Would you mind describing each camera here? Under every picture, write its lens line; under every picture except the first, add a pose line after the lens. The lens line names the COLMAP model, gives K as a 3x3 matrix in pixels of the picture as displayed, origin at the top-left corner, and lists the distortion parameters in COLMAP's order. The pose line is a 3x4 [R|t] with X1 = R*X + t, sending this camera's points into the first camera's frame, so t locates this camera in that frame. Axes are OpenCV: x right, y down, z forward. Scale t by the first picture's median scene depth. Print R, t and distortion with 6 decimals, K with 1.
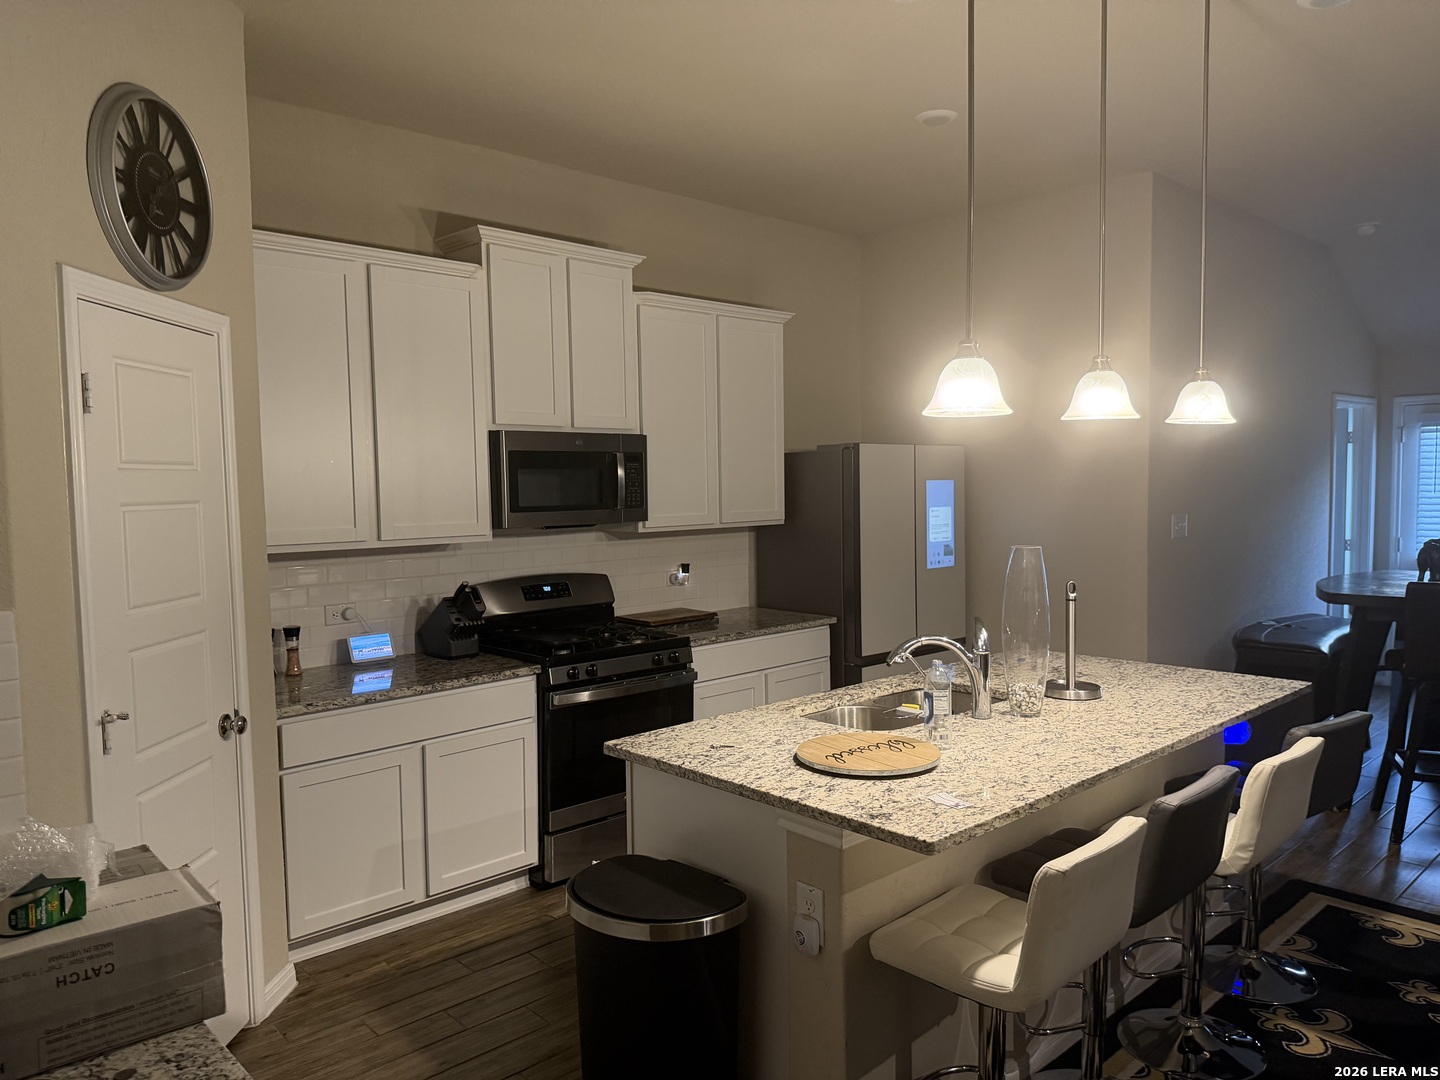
lens RADIAL K [[1023.8, 0, 718.6], [0, 1023.8, 543.3], [0, 0, 1]] dist [0.105281, -0.149769]
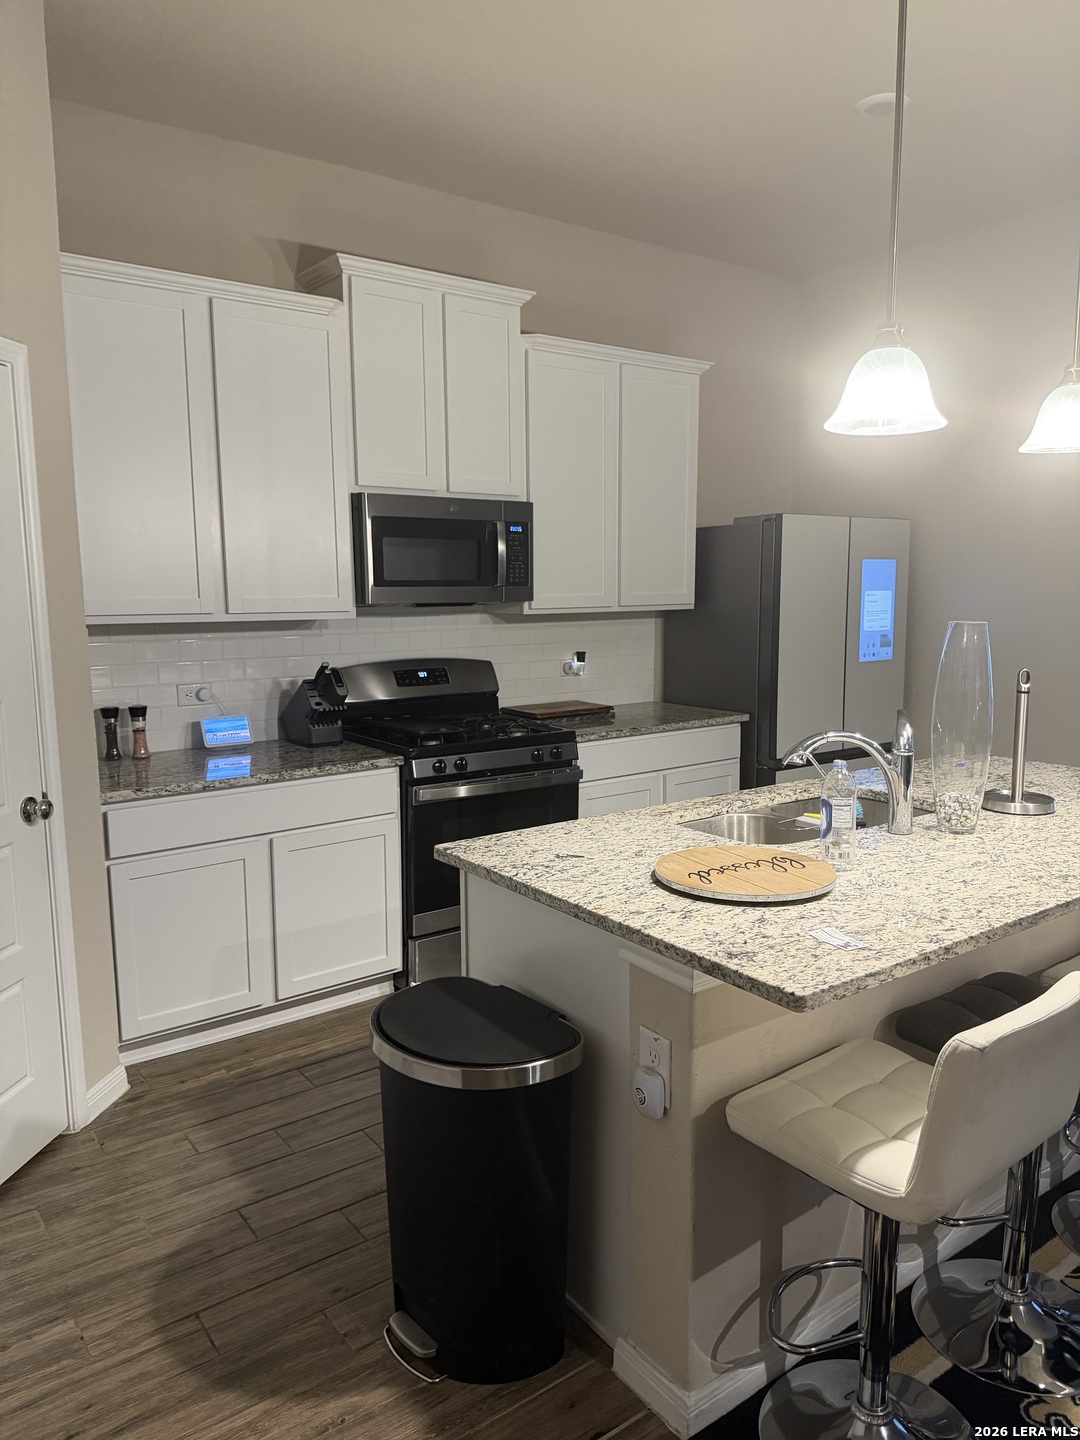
lens RADIAL K [[1026.1, 0, 545.4], [0, 1026.1, 722.9], [0, 0, 1]] dist [0.105697, -0.183761]
pose [[0.993574, 0.024668, -0.110463, 0.059496], [-0.016238, 0.996932, 0.076574, 0.022186], [0.112013, -0.074288, 0.990926, 0.149084]]
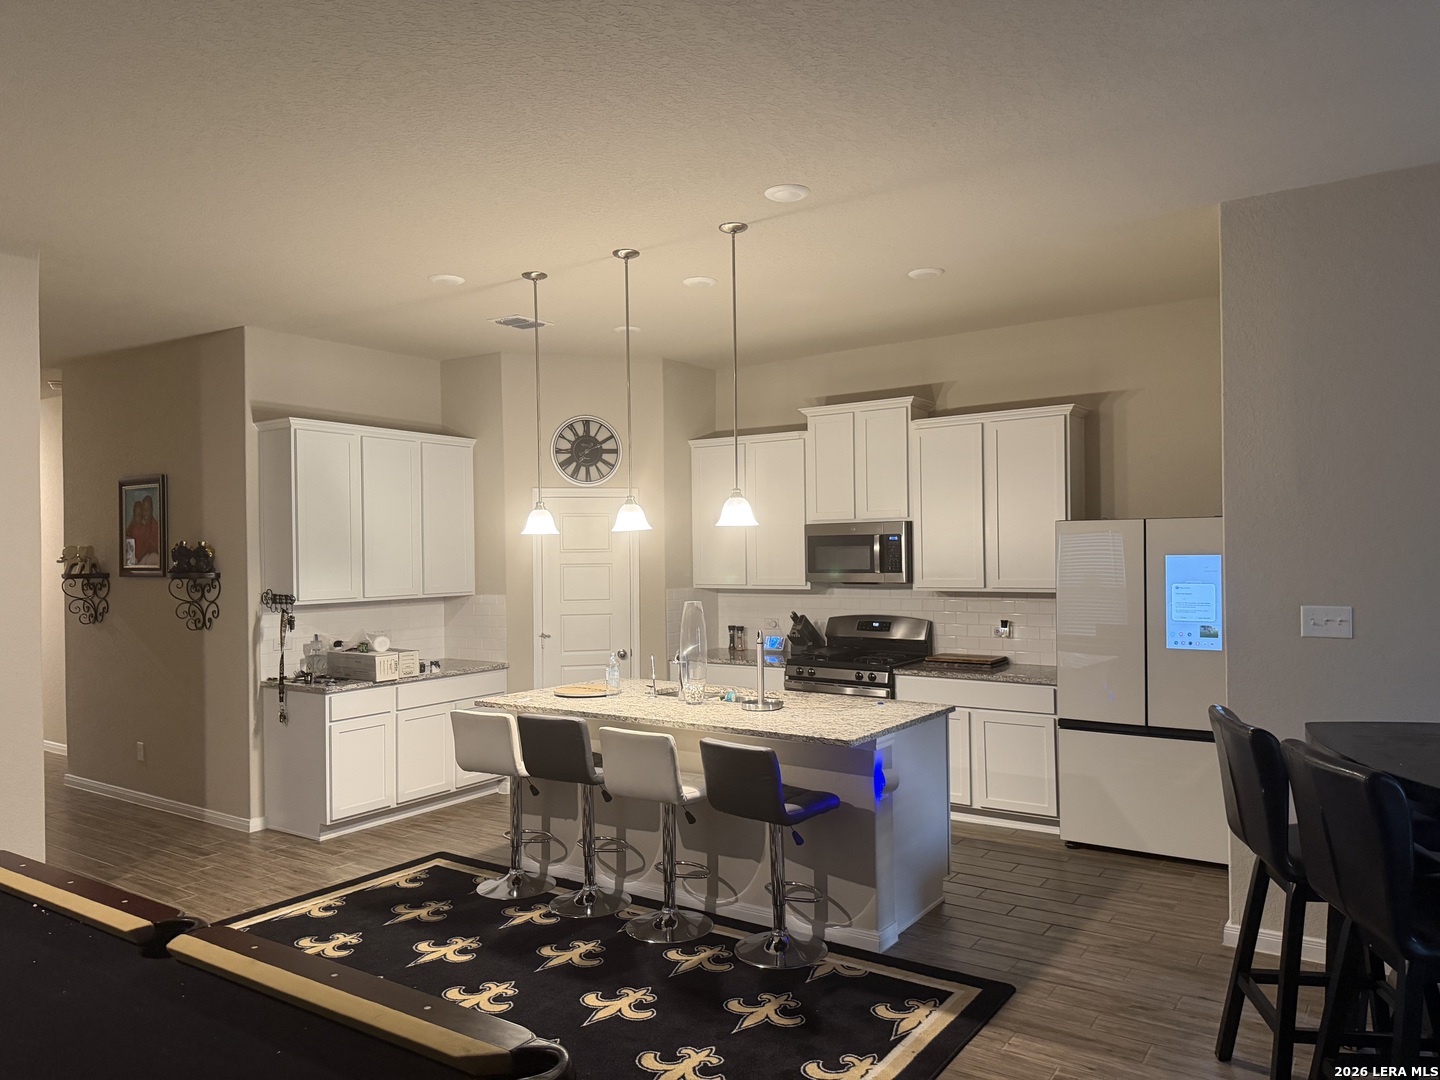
lens RADIAL K [[1023.8, 0, 718.6], [0, 1023.8, 543.3], [0, 0, 1]] dist [0.105281, -0.149769]
pose [[0.204820, 0.004530, -0.978789, 1.749684], [-0.049773, 0.998744, -0.005793, -0.076117], [0.977533, 0.049904, 0.204788, 0.636992]]
